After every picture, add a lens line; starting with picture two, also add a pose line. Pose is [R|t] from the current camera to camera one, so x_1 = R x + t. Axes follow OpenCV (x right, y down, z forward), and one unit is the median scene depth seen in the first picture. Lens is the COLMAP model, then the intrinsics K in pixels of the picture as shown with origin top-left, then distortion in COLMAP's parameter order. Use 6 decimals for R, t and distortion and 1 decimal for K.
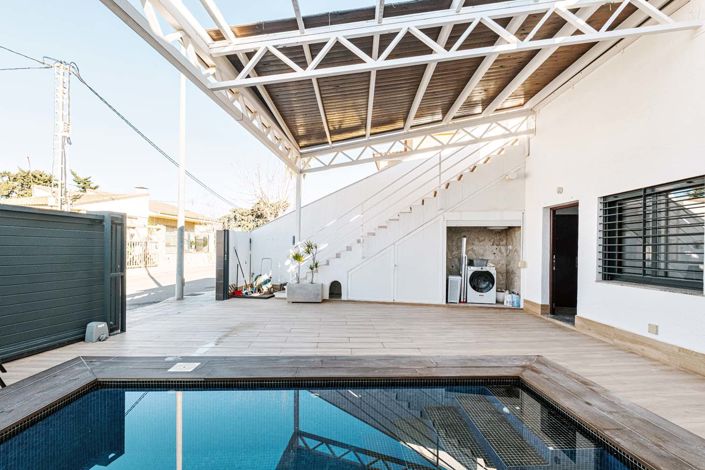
lens RADIAL K [[310.1, 0, 356.7], [0, 310.1, 241.5], [0, 0, 1]] dist [-0.003165, -0.000031]
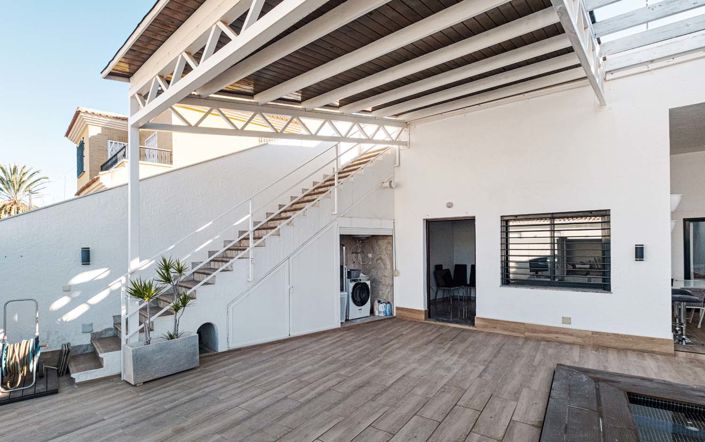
lens RADIAL K [[338.8, 0, 305.5], [0, 338.8, 240.8], [0, 0, 1]] dist [-0.002150, -0.001479]
pose [[0.670229, -0.007879, 0.742113, -0.523099], [0.002272, 0.999961, 0.008564, -0.044963], [-0.742151, -0.004053, 0.670220, 0.516366]]
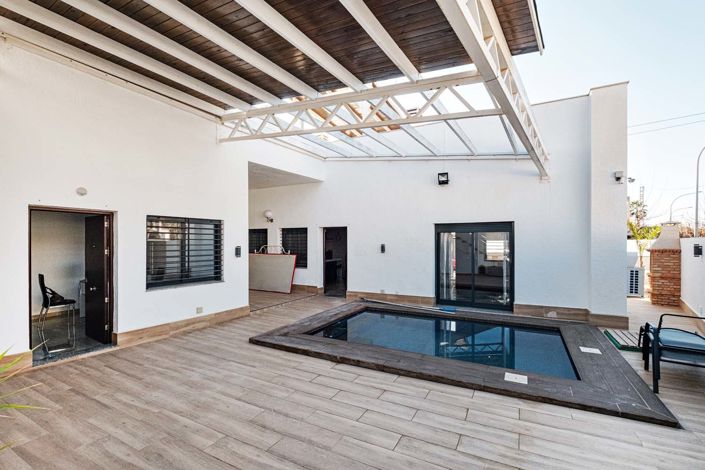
lens RADIAL K [[329.5, 0, 353.2], [0, 329.5, 241.5], [0, 0, 1]] dist [-0.001159, -0.000613]
pose [[-0.853387, -0.012586, 0.521126, -0.349073], [-0.023679, 0.999613, -0.014634, -0.036630], [-0.520740, -0.024828, -0.853355, 1.222261]]
